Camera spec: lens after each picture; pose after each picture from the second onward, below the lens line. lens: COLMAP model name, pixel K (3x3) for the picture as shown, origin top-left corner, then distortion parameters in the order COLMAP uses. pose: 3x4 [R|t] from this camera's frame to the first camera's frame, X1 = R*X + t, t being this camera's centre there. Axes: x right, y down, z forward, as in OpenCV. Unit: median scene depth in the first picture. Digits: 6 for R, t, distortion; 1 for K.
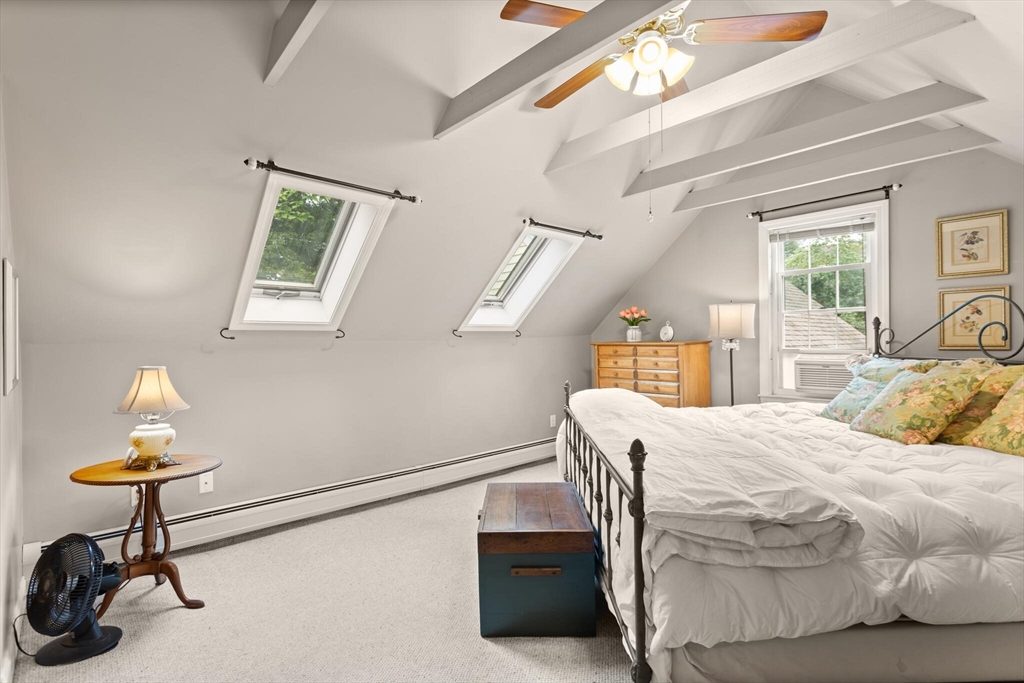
lens RADIAL K [[490.0, 0, 508.7], [0, 490.0, 339.9], [0, 0, 1]] dist [-0.003919, -0.000015]
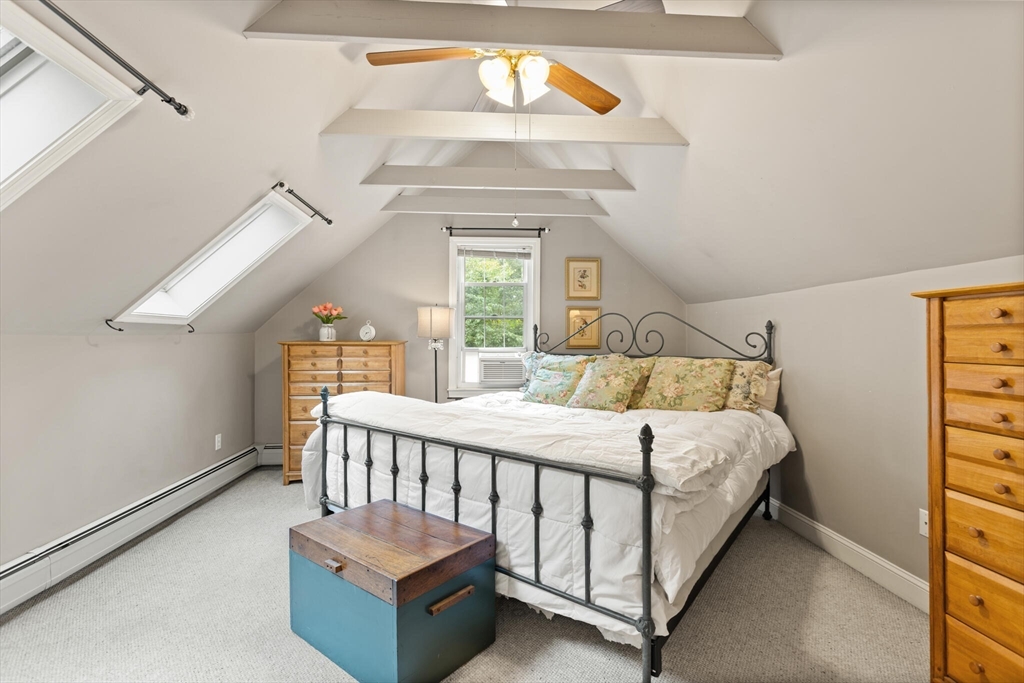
lens RADIAL K [[490.0, 0, 510.1], [0, 490.0, 341.6], [0, 0, 1]] dist [-0.003919, -0.000015]
pose [[0.609660, 0.008234, 0.792620, -0.342253], [-0.009831, 0.999948, -0.002826, 0.005205], [-0.792602, -0.006069, 0.609709, 0.224375]]
